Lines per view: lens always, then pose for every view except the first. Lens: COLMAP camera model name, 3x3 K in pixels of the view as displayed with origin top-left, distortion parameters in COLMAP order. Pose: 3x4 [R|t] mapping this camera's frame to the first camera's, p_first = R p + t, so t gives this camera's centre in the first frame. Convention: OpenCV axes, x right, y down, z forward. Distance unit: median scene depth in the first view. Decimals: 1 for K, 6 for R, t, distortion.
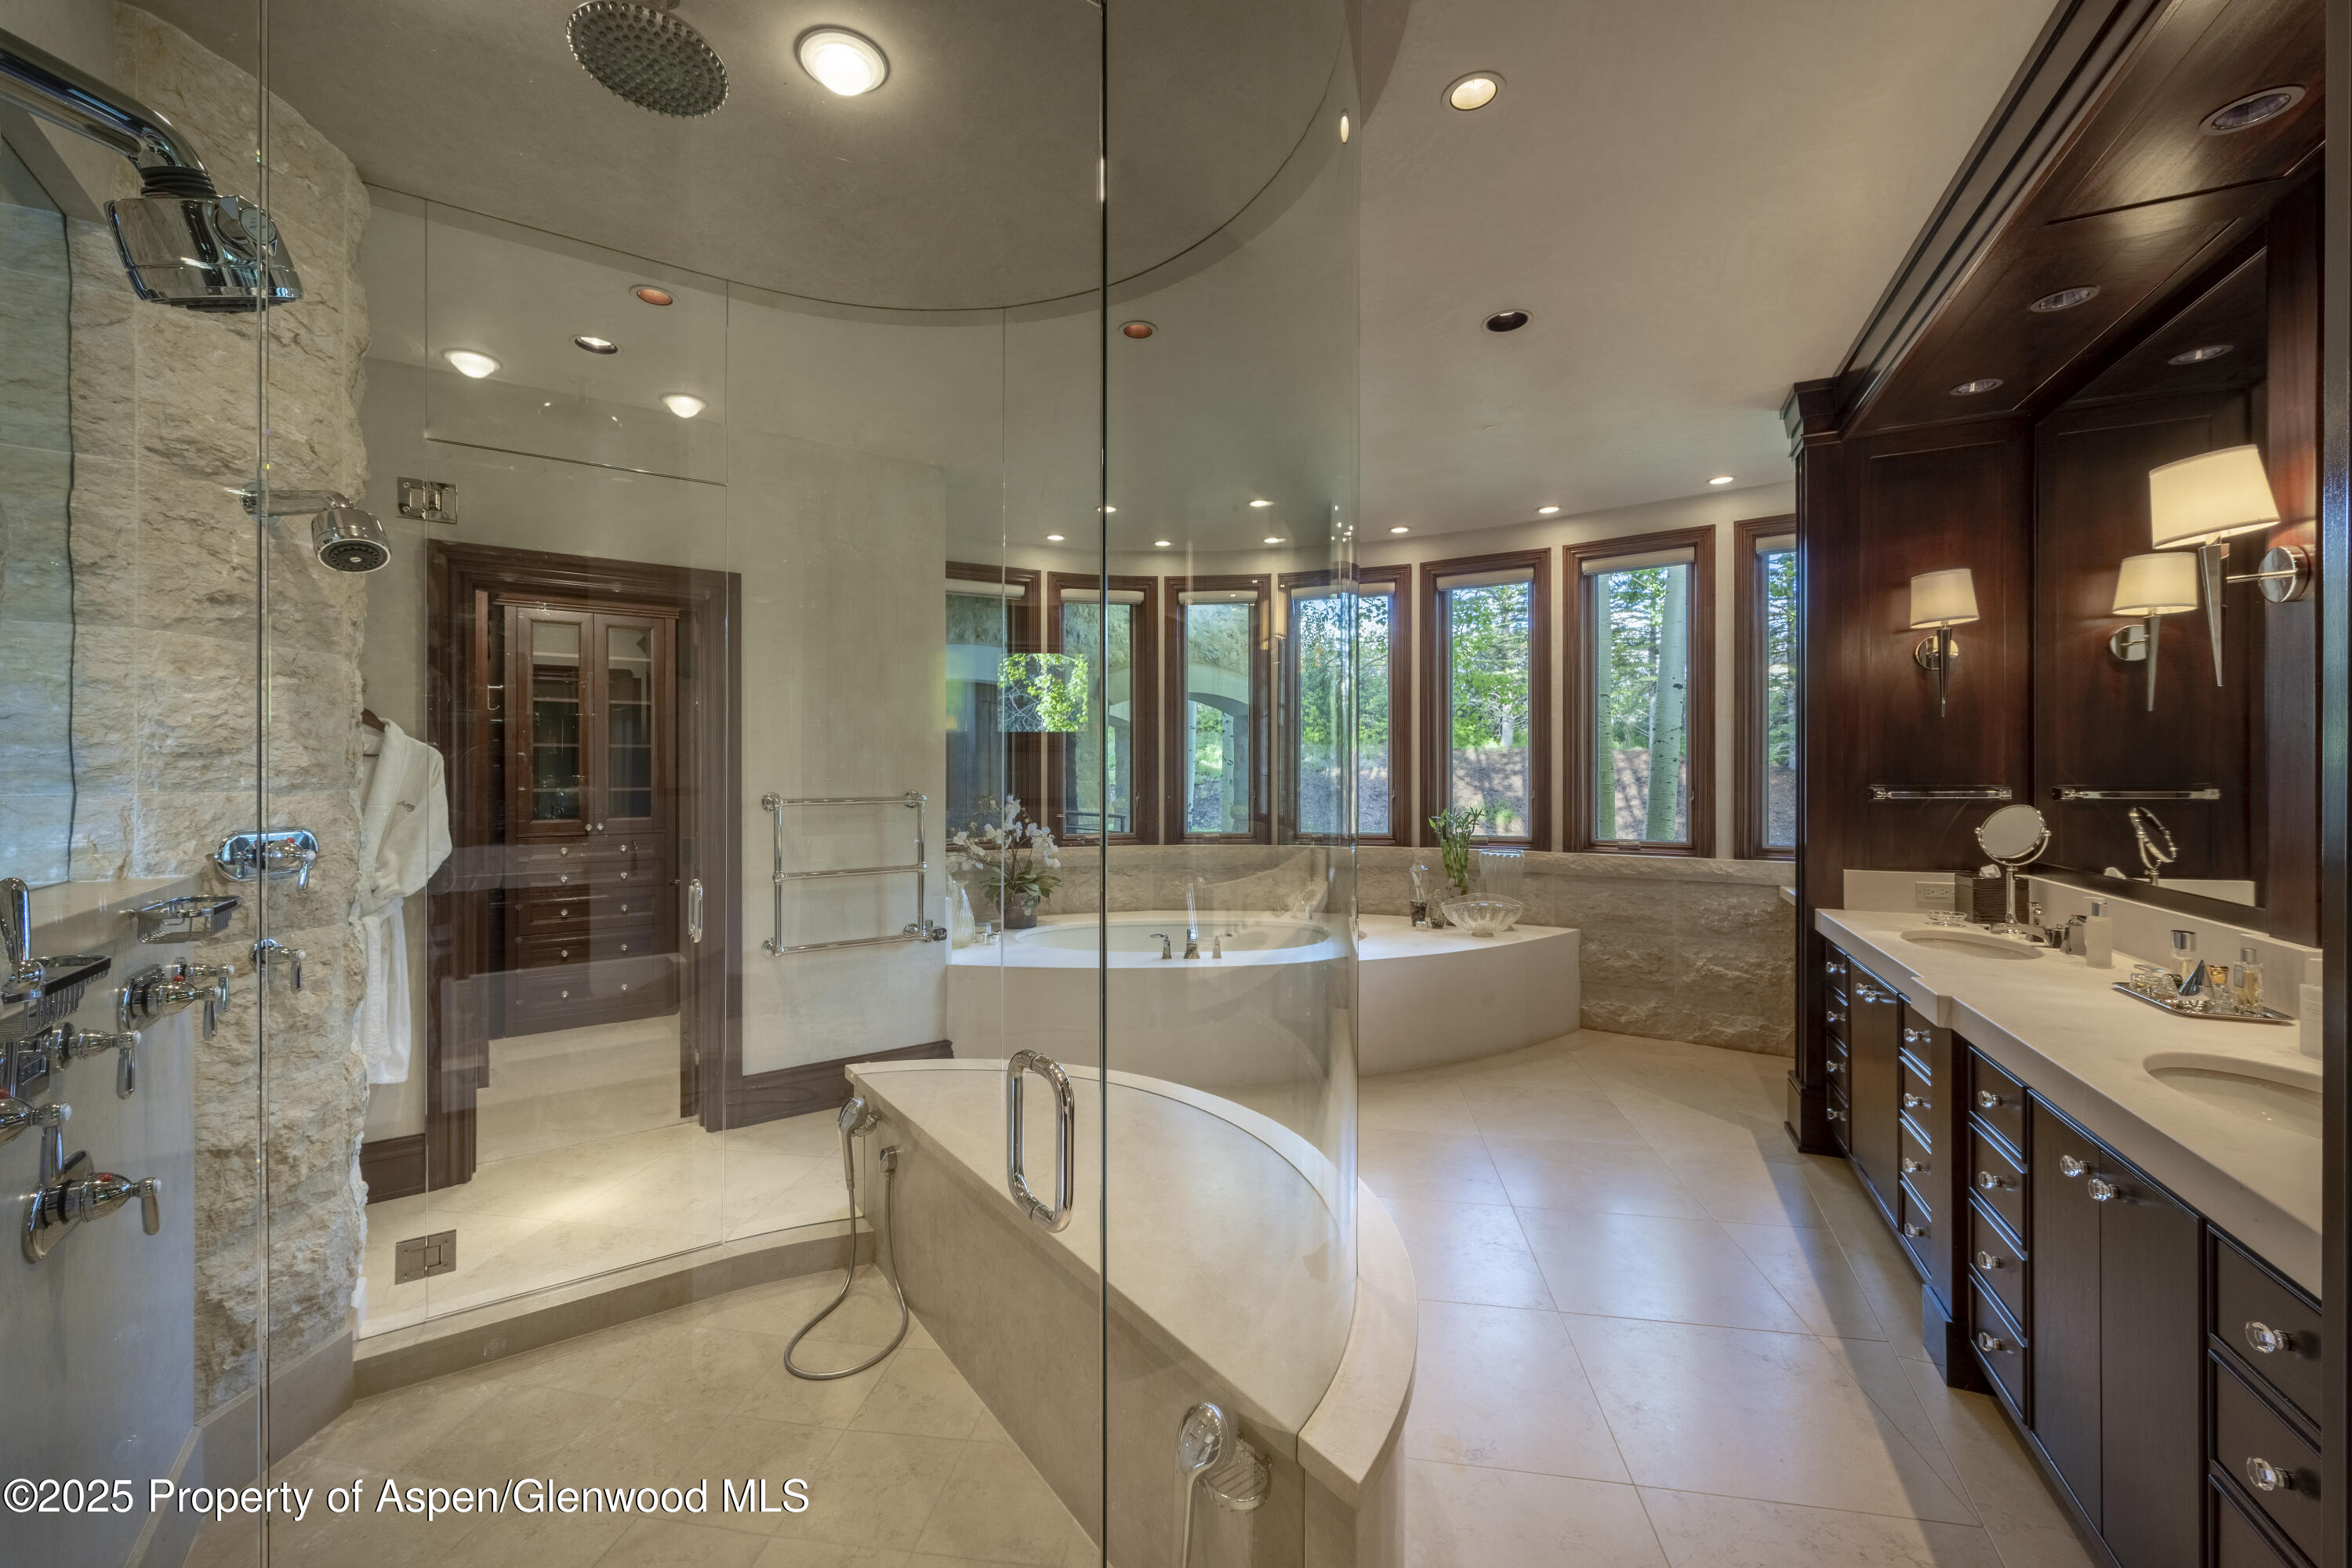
lens RADIAL K [[959.9, 0, 1174.1], [0, 959.9, 772.0], [0, 0, 1]] dist [0.000762, -0.000096]
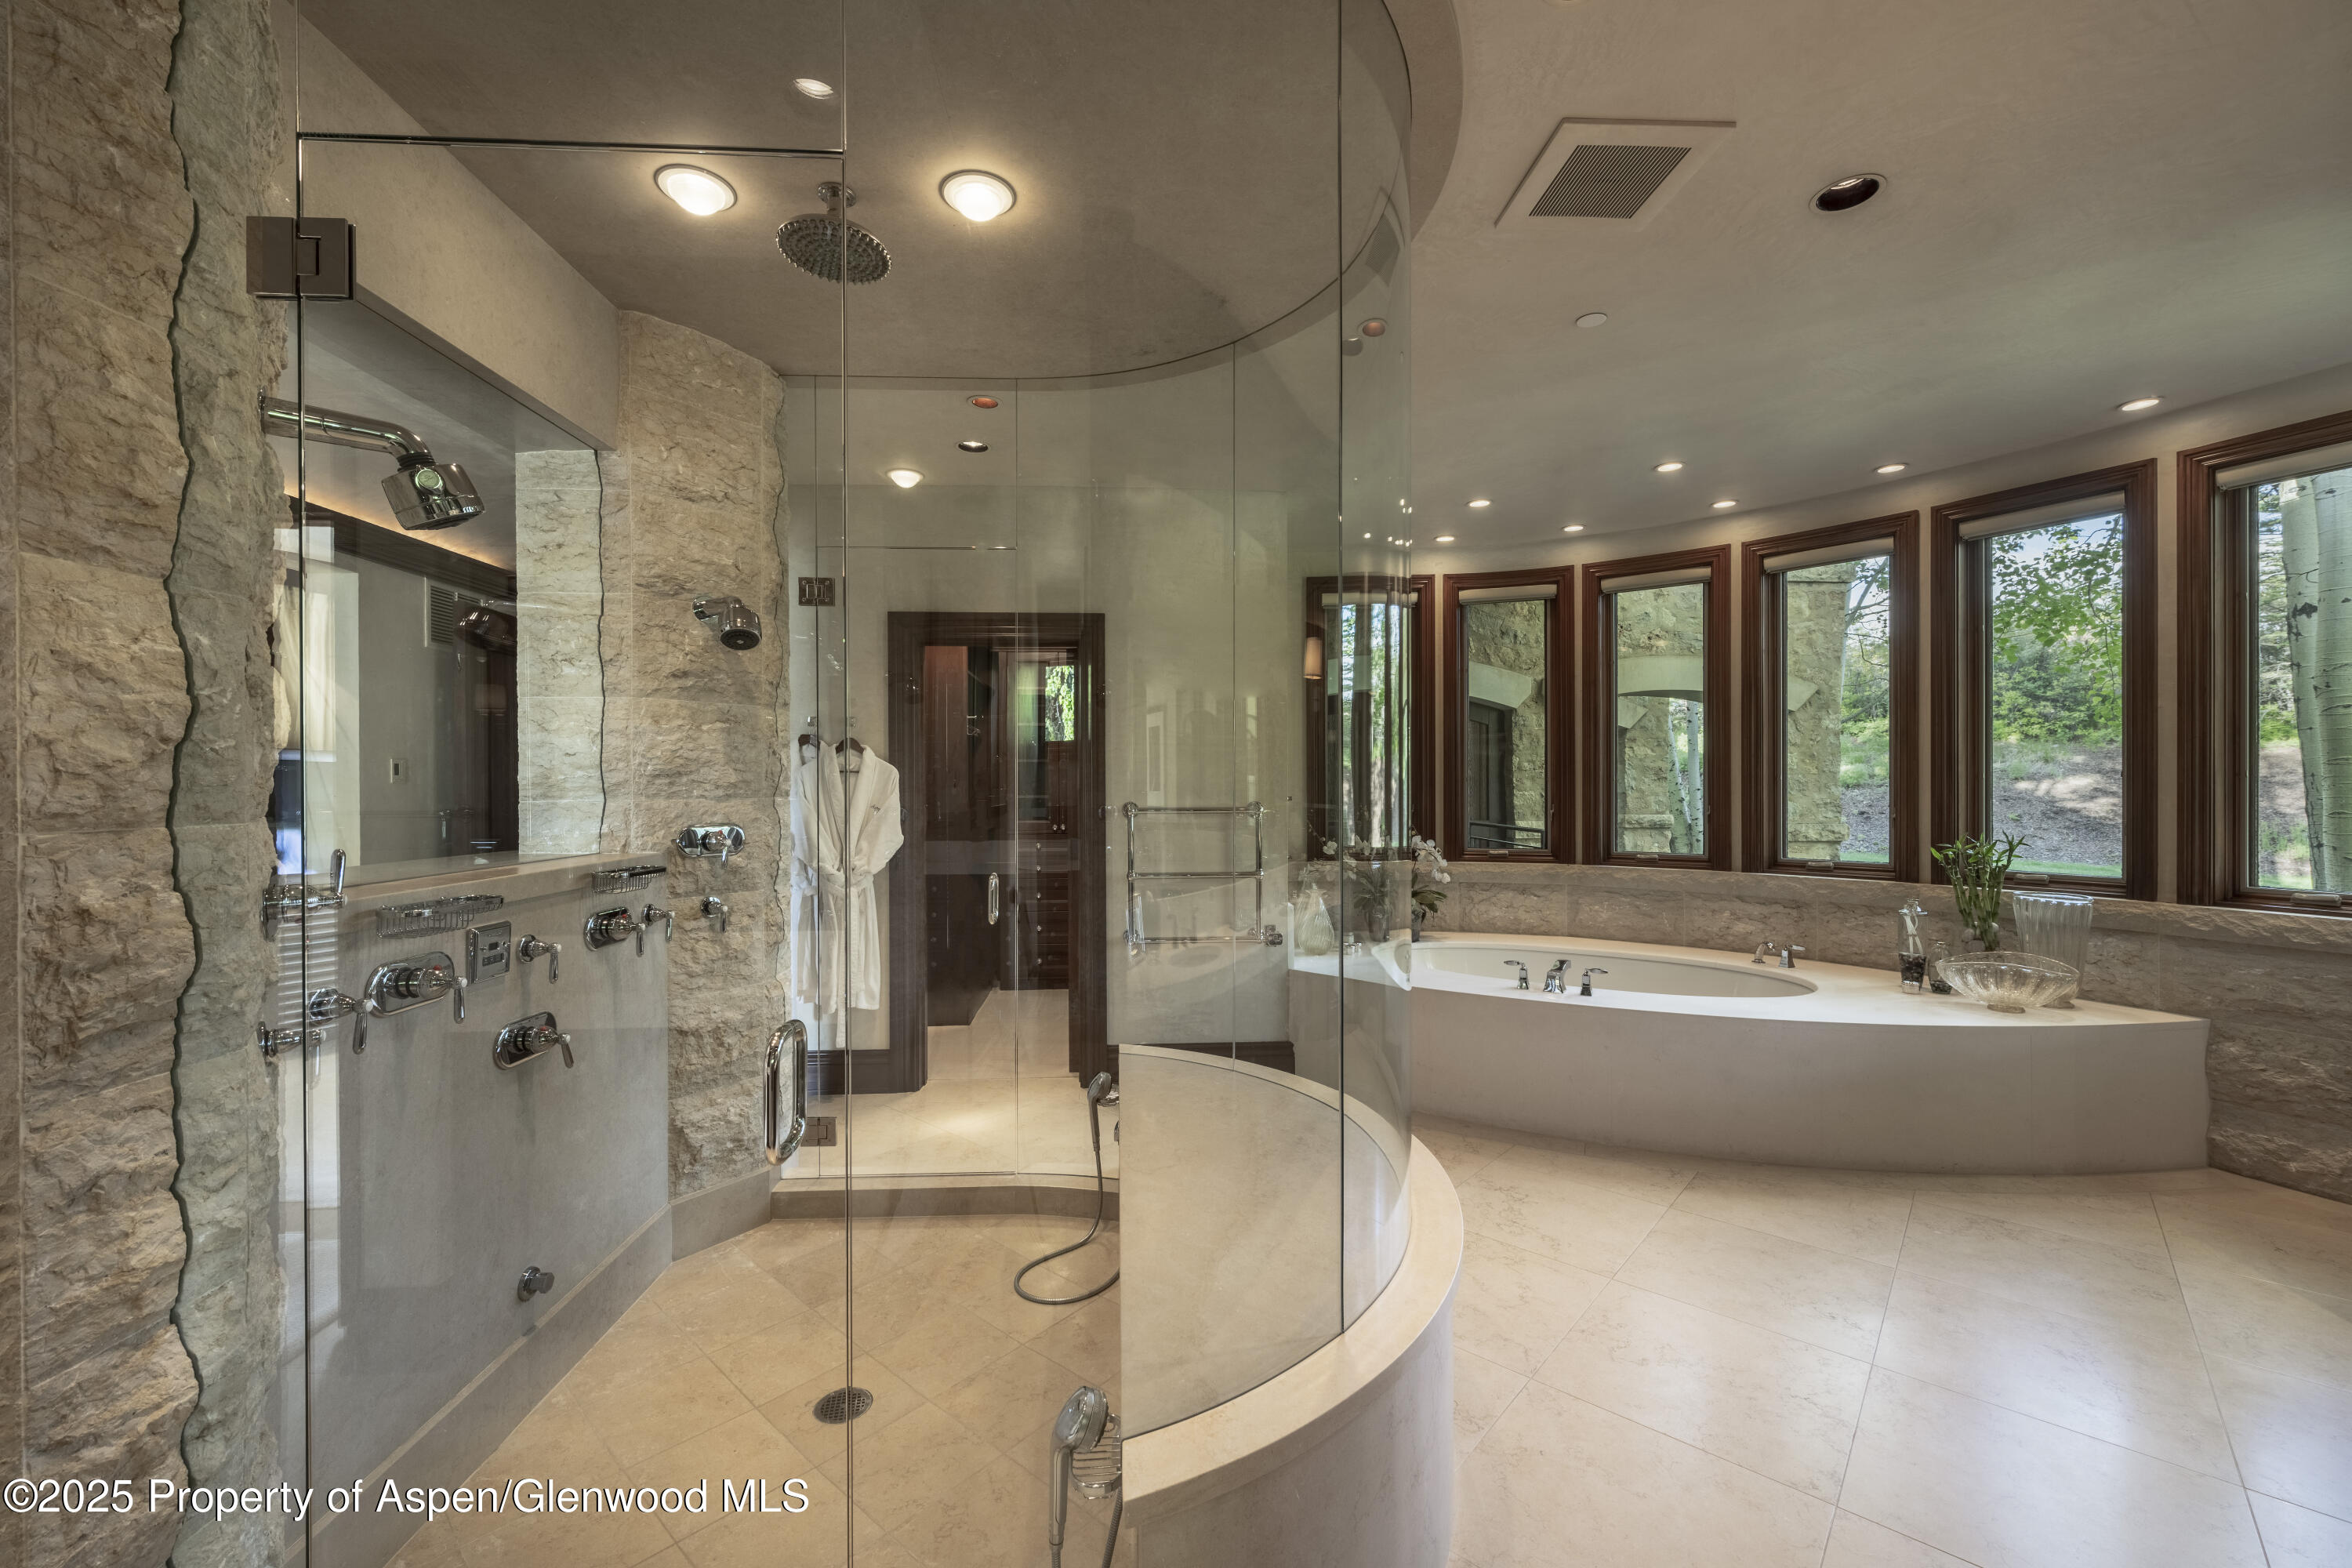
lens RADIAL K [[968.5, 0, 1176.0], [0, 968.5, 784.0], [0, 0, 1]] dist [0.000842, -0.000056]
pose [[0.842309, 0.003299, -0.538985, 0.292415], [-0.000436, 0.999985, 0.005439, -0.007170], [0.538995, -0.004347, 0.842298, 0.064567]]
